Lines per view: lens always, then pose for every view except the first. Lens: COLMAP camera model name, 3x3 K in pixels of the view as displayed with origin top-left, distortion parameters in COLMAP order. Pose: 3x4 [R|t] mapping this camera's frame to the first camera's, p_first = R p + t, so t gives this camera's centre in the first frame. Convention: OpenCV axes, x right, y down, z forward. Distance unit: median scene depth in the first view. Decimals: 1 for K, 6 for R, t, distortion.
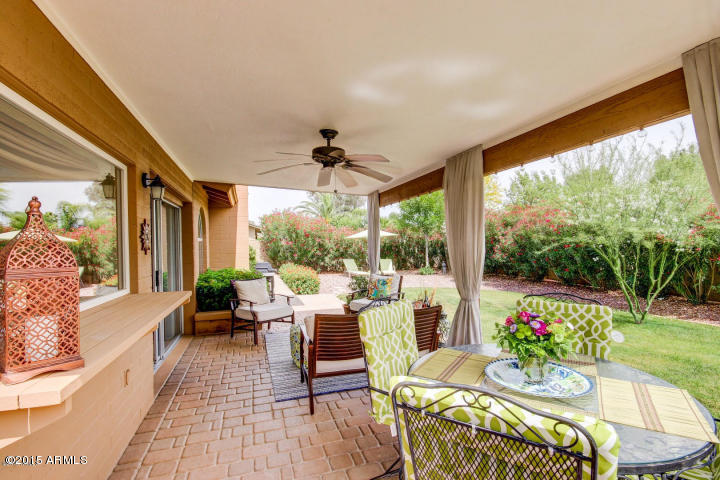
lens RADIAL K [[343.6, 0, 365.3], [0, 343.6, 242.5], [0, 0, 1]] dist [0.001488, -0.000366]
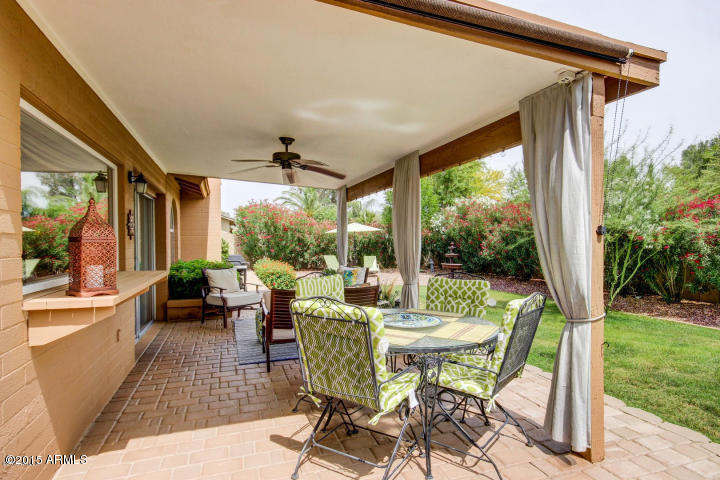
lens RADIAL K [[381.6, 0, 360.0], [0, 381.6, 240.0], [0, 0, 1]] dist [0.011563, -0.000223]
pose [[0.999750, 0.013263, 0.018021, 0.077211], [-0.013331, 0.999905, 0.003618, 0.011966], [-0.017971, -0.003857, 0.999831, -0.199763]]
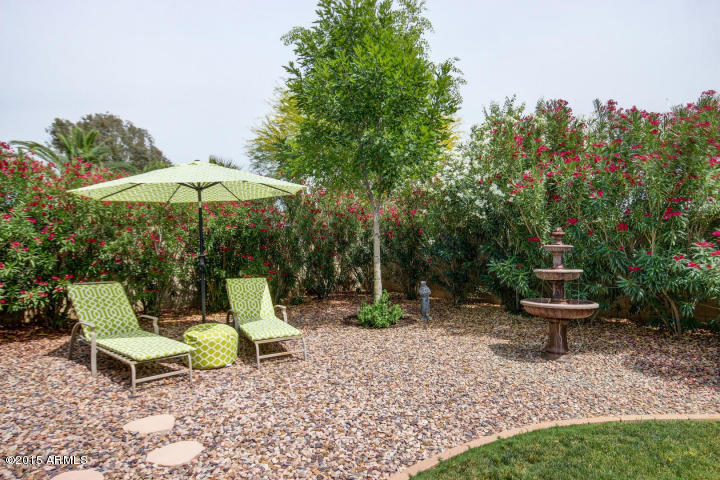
lens RADIAL K [[481.1, 0, 360.0], [0, 481.1, 240.0], [0, 0, 1]] dist [0.025062, -0.000063]
pose [[0.933214, 0.006394, 0.359265, 0.014055], [-0.004869, 0.999975, -0.005149, 0.105986], [-0.359289, 0.003056, 0.933222, 3.534435]]
